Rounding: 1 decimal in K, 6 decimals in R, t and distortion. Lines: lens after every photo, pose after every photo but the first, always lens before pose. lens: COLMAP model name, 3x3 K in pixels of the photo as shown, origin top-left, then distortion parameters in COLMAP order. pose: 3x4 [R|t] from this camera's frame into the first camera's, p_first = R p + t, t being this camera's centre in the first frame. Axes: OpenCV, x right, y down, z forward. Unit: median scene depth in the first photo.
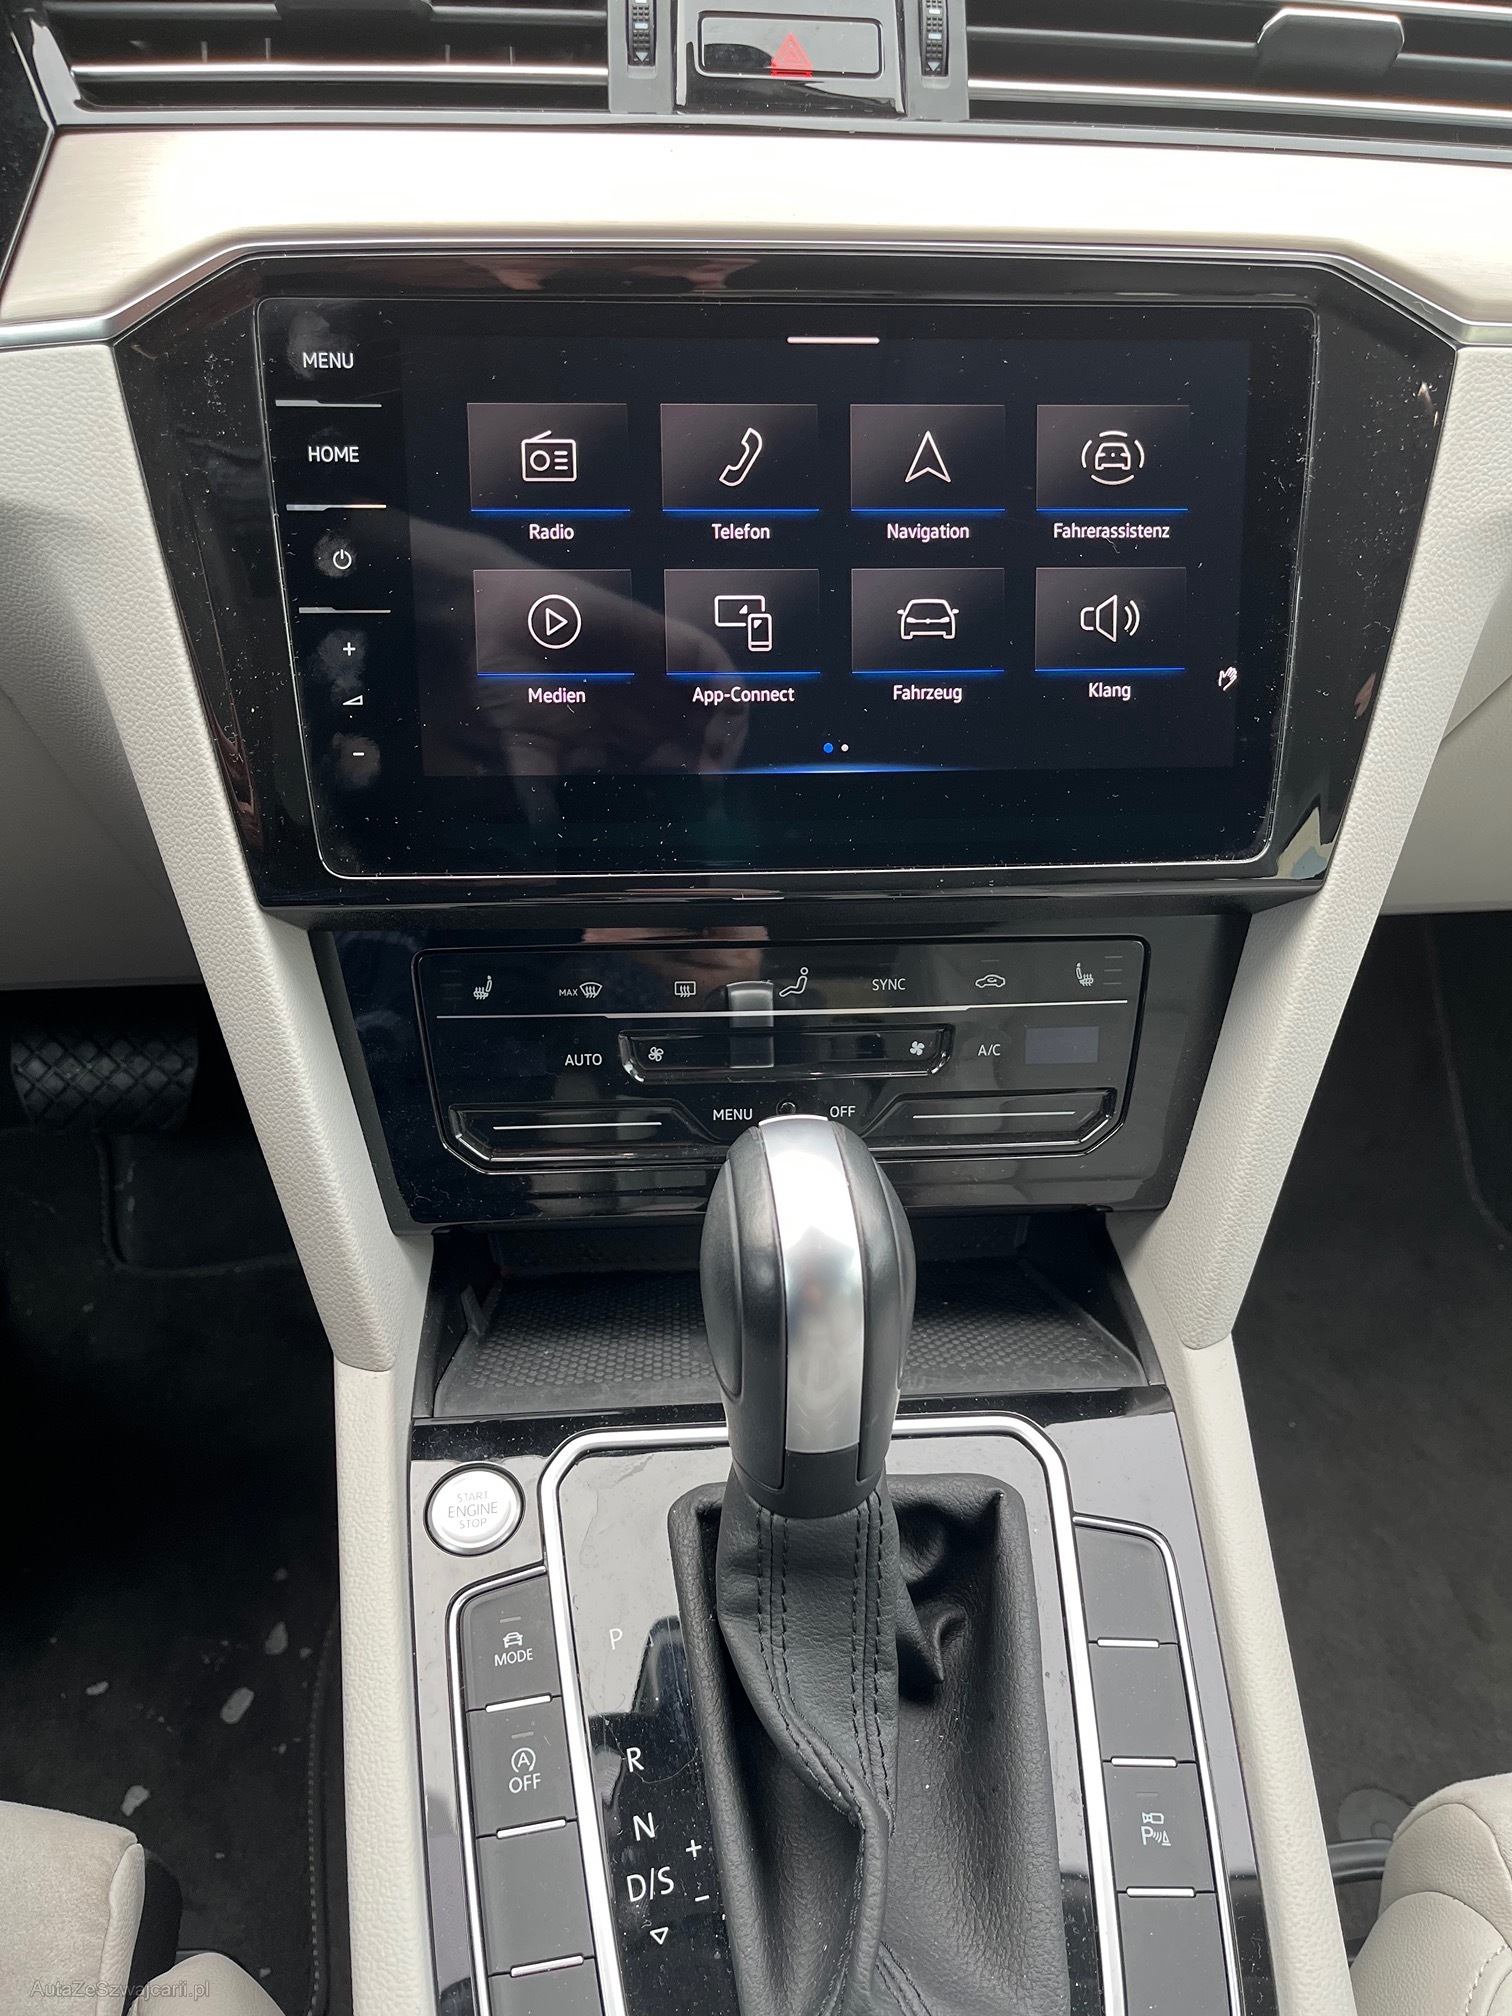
lens RADIAL K [[1506.0, 0, 756.0], [0, 1506.0, 1008.0], [0, 0, 1]] dist [0.049129, -0.083876]
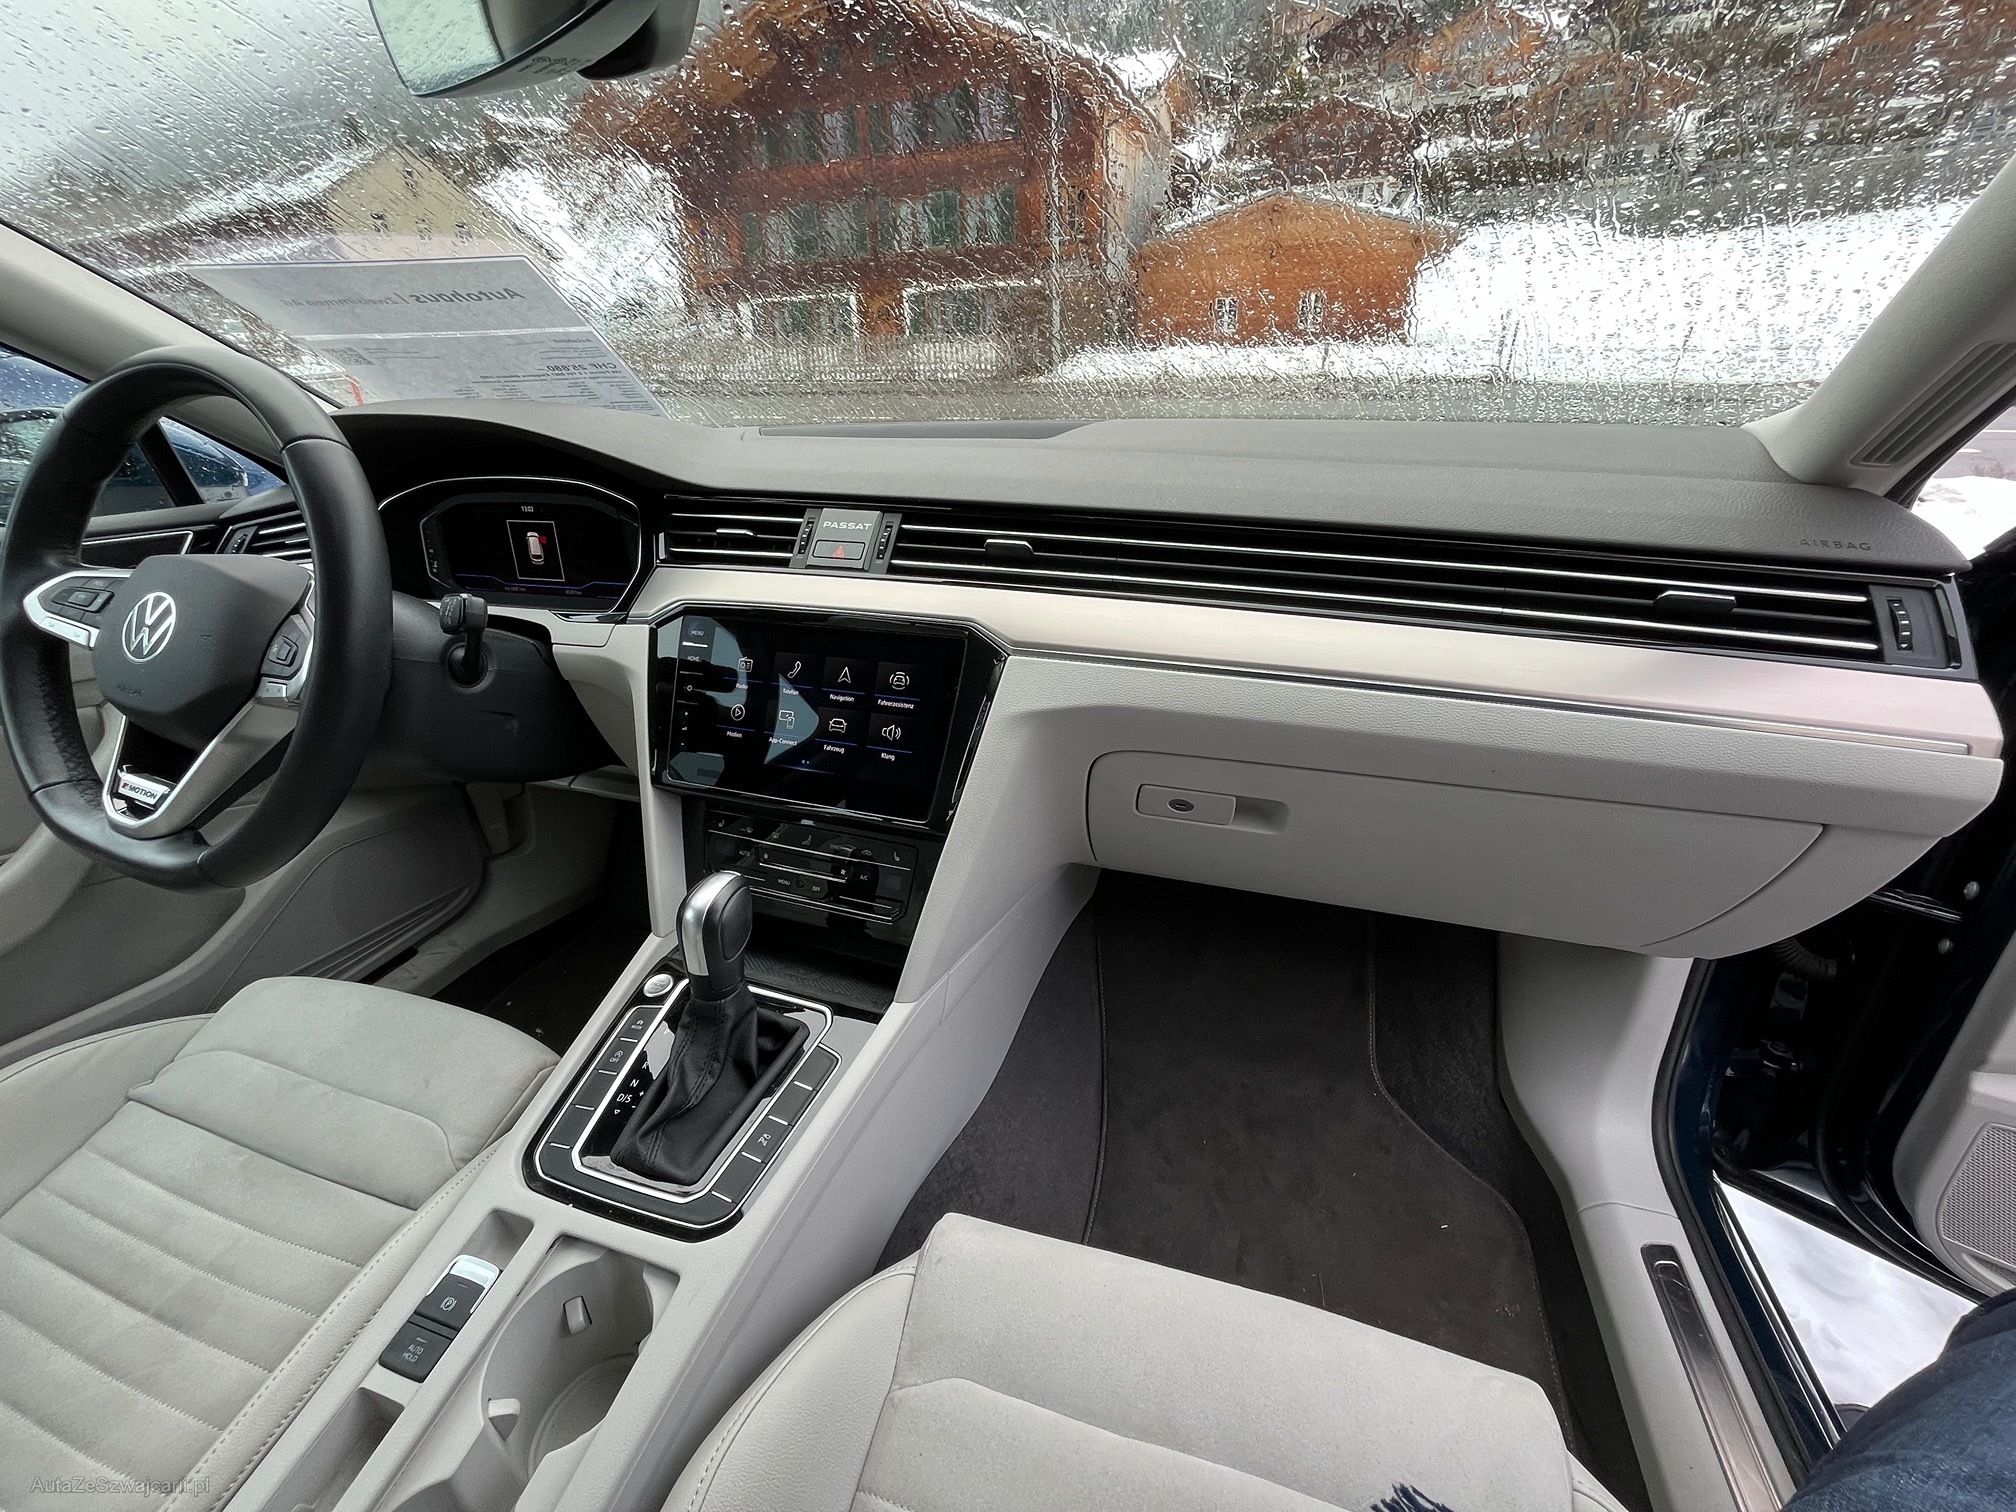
lens RADIAL K [[822.5, 0, 1008.0], [0, 822.5, 756.0], [0, 0, 1]] dist [-0.001477, -0.000302]
pose [[0.903847, 0.134866, -0.406044, 1.134471], [-0.206061, 0.968921, -0.136865, -0.042557], [0.374966, 0.207375, 0.903547, -0.365231]]
